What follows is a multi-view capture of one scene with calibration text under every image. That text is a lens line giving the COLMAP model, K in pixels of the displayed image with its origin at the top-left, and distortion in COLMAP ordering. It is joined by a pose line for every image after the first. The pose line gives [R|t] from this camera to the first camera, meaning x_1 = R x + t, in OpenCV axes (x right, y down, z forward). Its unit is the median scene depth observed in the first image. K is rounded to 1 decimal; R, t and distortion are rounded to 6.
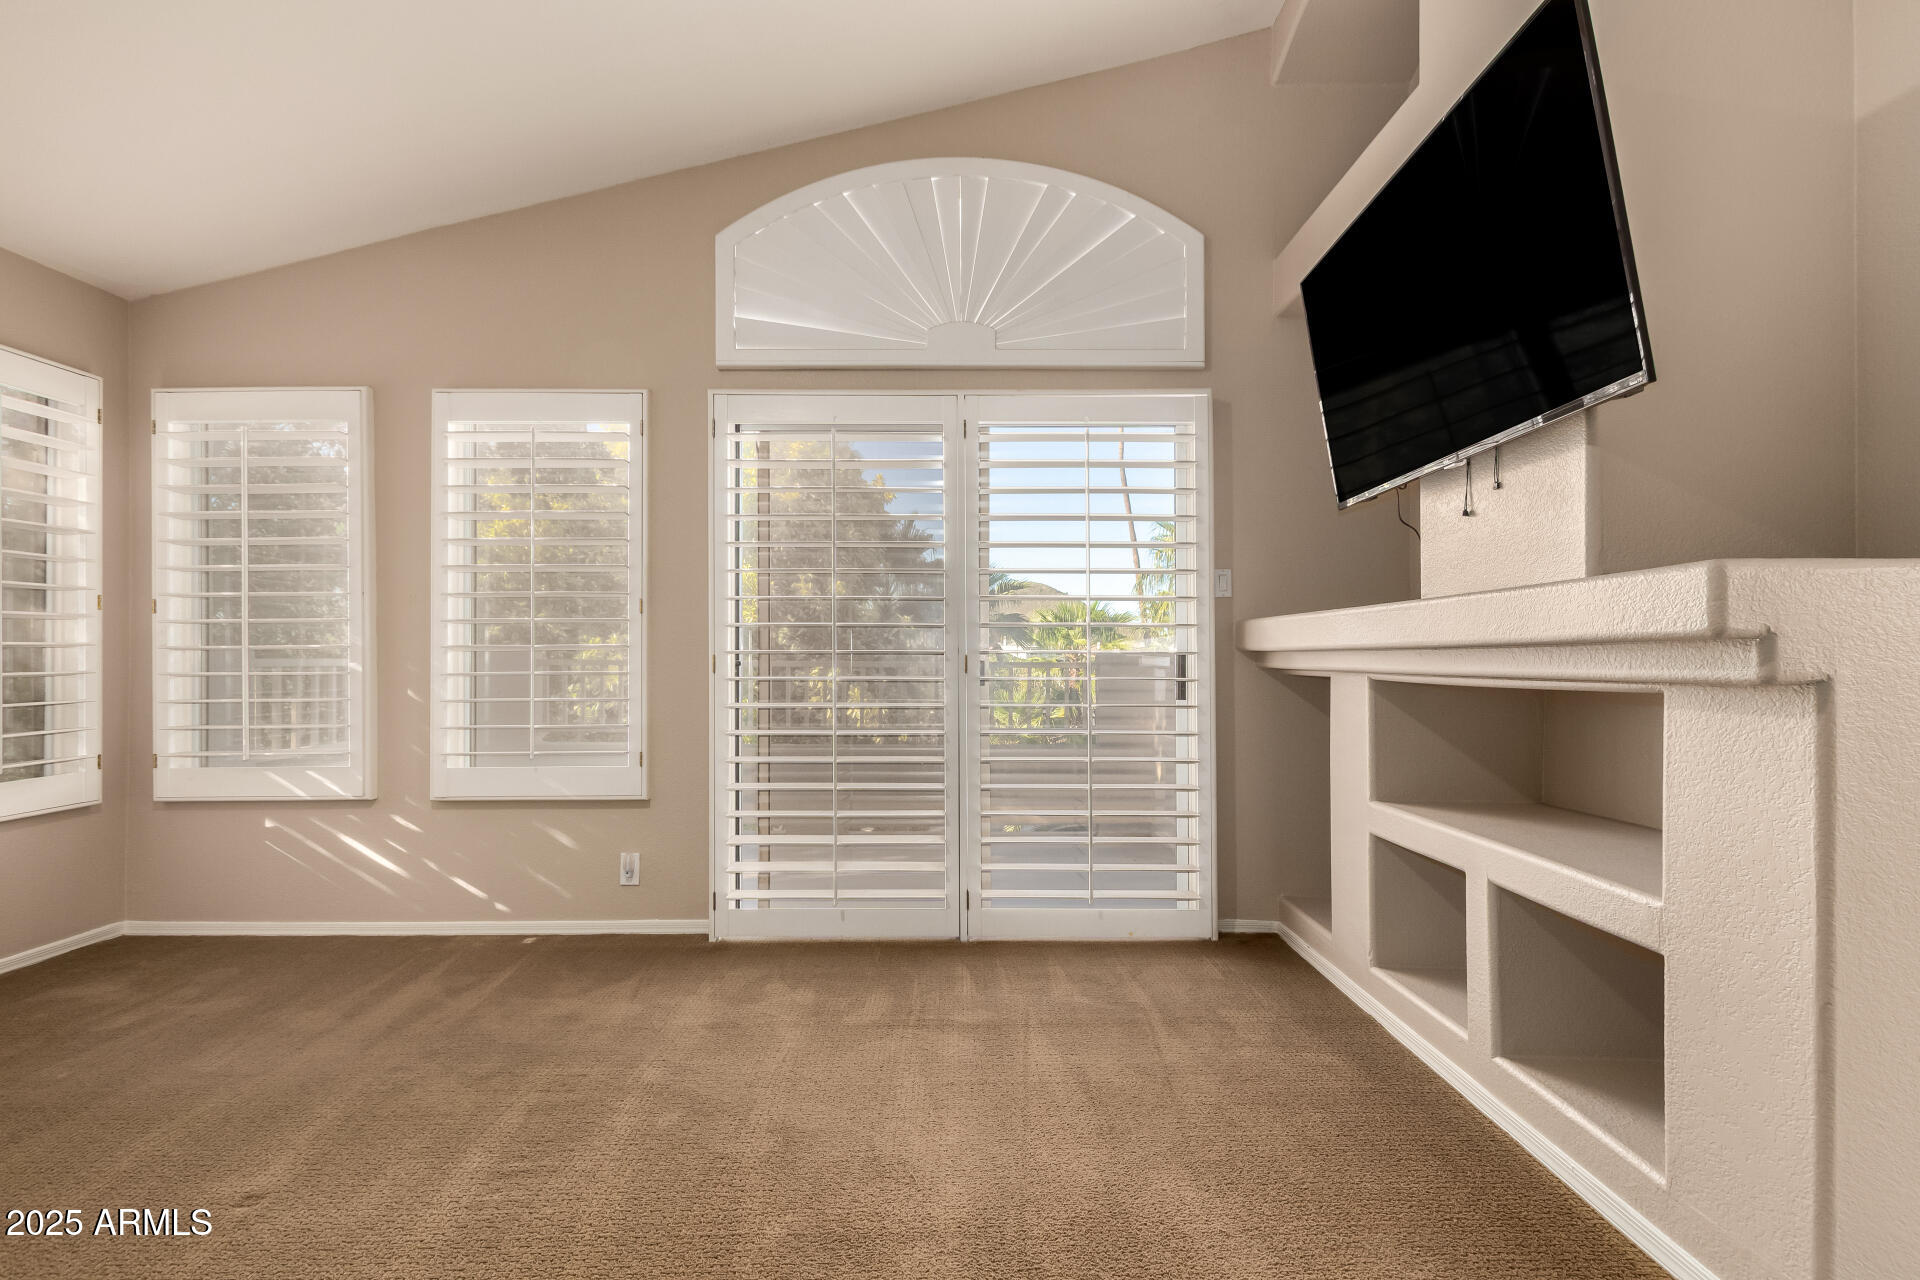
lens RADIAL K [[877.9, 0, 950.6], [0, 877.9, 649.7], [0, 0, 1]] dist [0.013514, -0.007215]
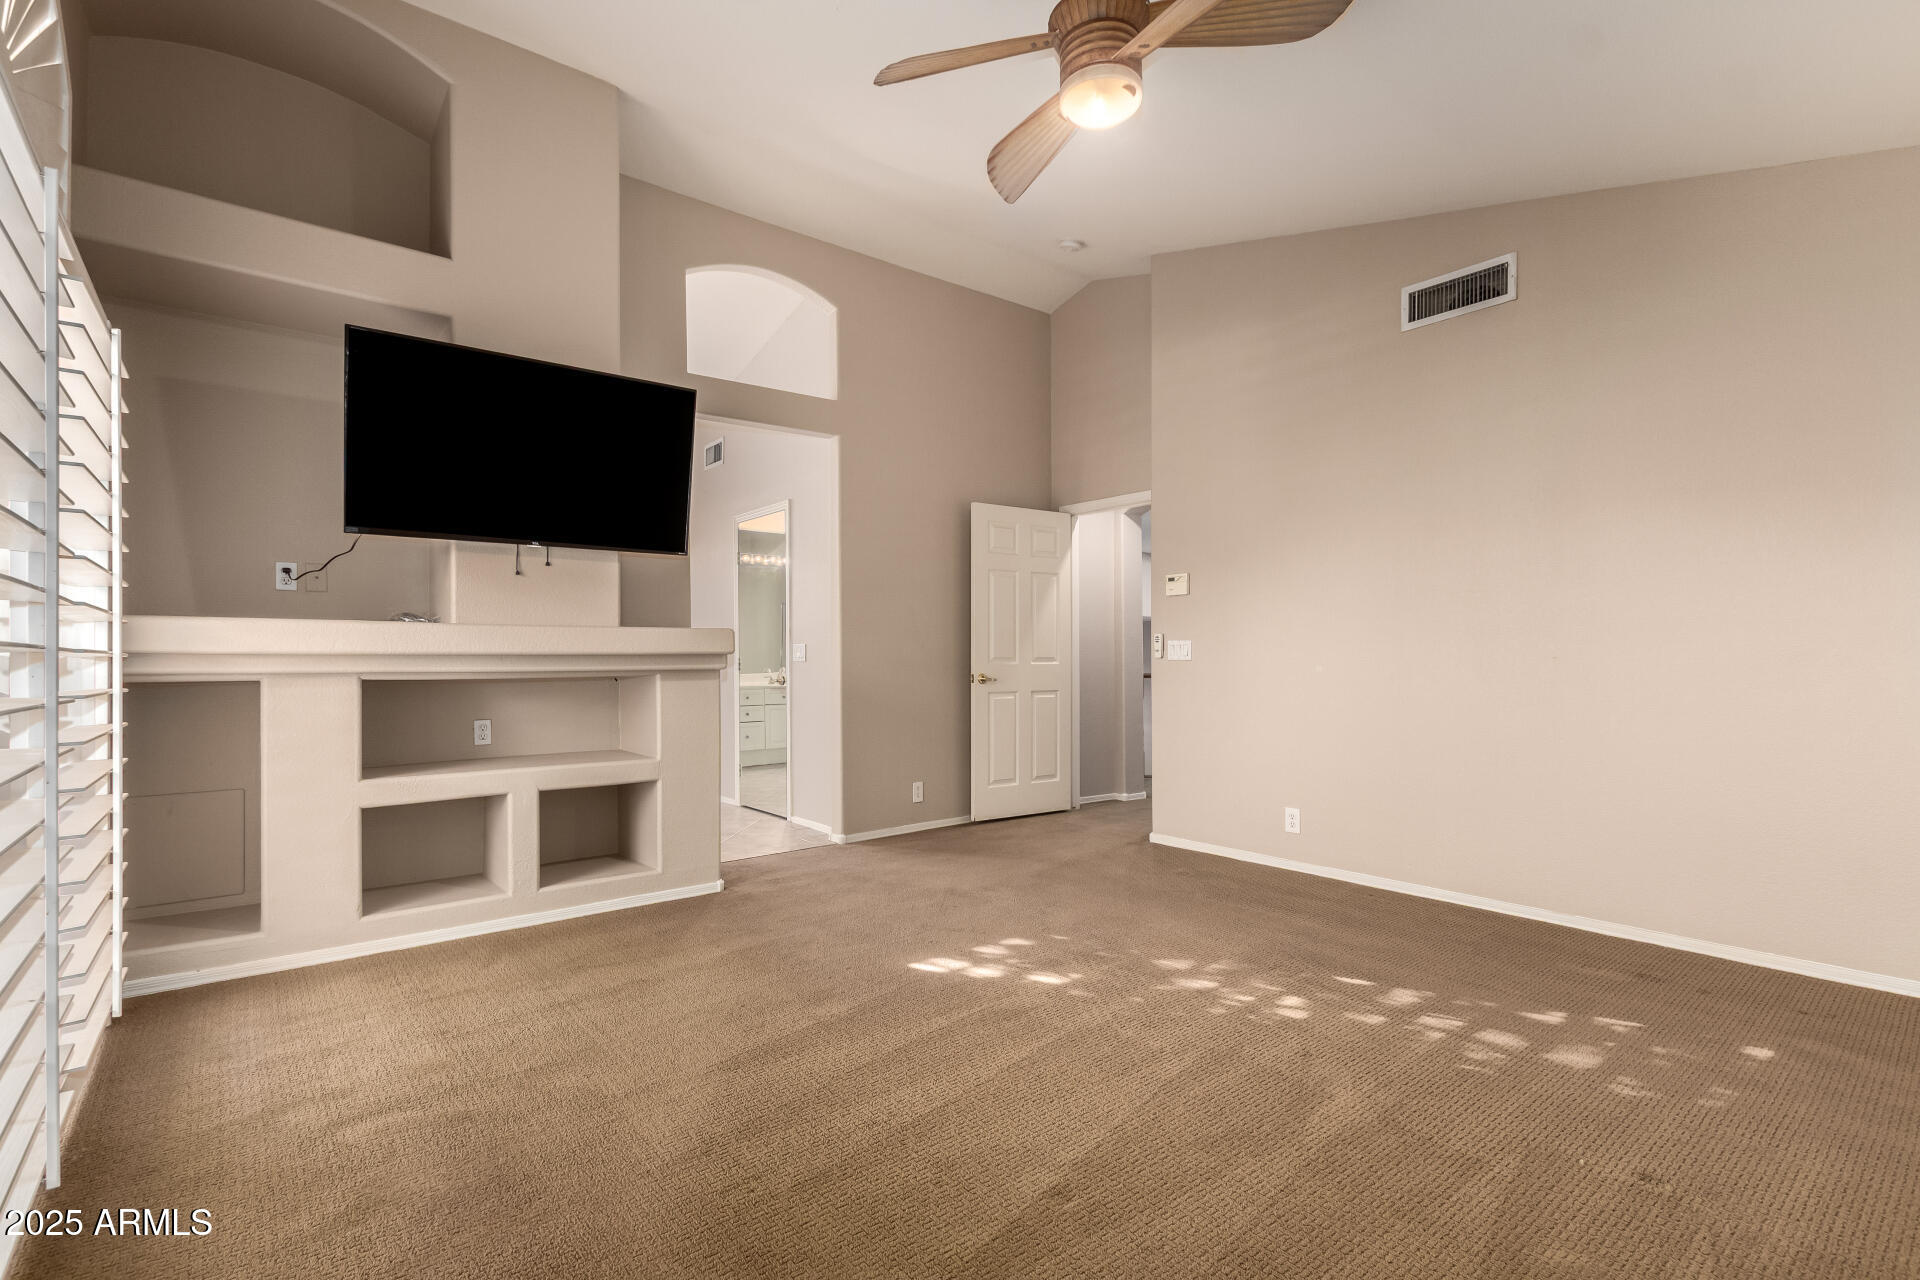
lens RADIAL K [[877.9, 0, 950.6], [0, 877.9, 649.7], [0, 0, 1]] dist [0.013514, -0.007215]
pose [[-0.621226, -0.004266, 0.783620, -0.907450], [-0.013777, 0.999890, -0.005478, -0.011318], [-0.783510, -0.014199, -0.621216, 1.050206]]
